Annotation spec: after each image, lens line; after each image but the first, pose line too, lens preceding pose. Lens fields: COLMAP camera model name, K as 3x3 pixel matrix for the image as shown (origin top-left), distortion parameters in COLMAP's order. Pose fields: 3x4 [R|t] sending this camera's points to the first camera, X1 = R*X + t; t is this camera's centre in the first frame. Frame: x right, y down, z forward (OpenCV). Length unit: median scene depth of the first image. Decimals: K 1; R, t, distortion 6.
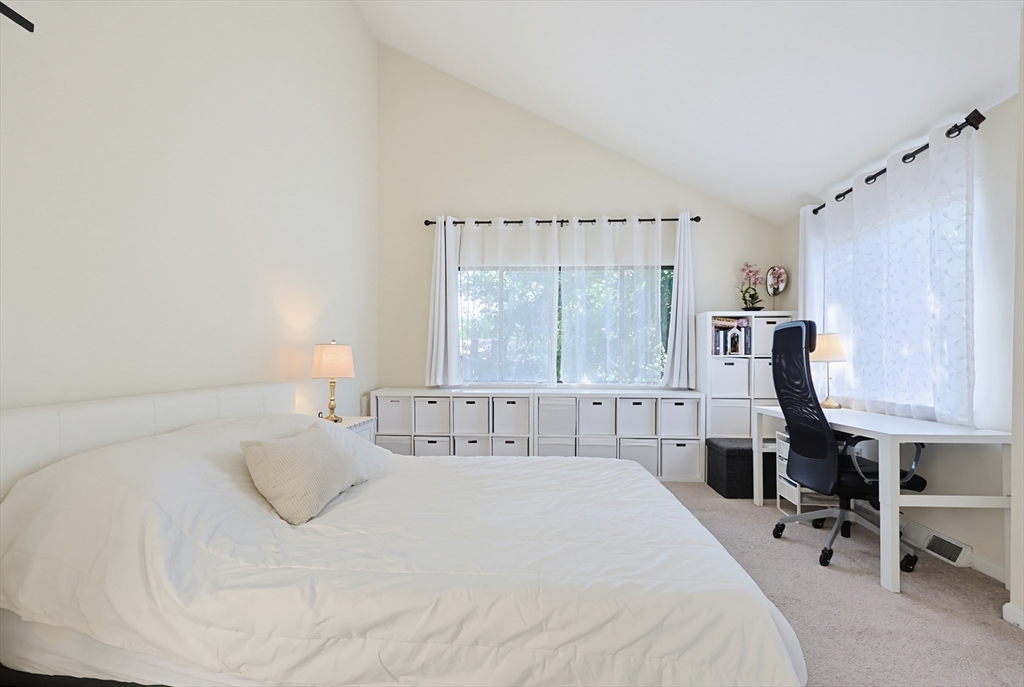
lens RADIAL K [[443.8, 0, 534.2], [0, 443.8, 357.2], [0, 0, 1]] dist [-0.000300, 0.001584]
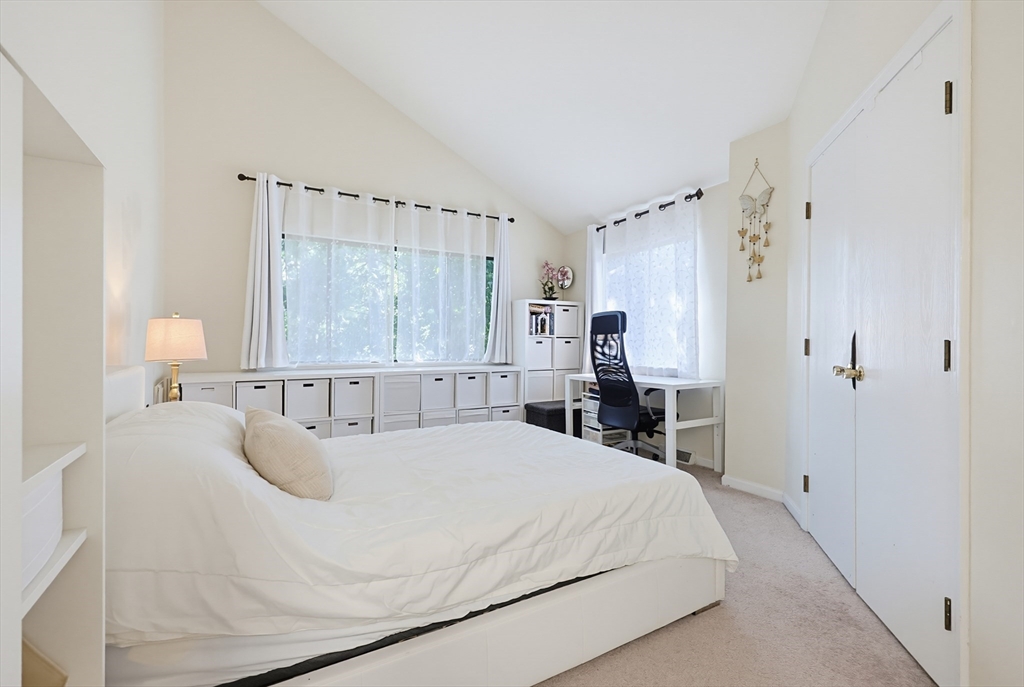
lens RADIAL K [[443.8, 0, 540.6], [0, 443.8, 341.2], [0, 0, 1]] dist [-0.000300, 0.001584]
pose [[0.830585, -0.000635, 0.556892, -0.281256], [-0.002988, 0.999980, 0.005596, 0.005634], [-0.556884, -0.006312, 0.830566, -0.032772]]
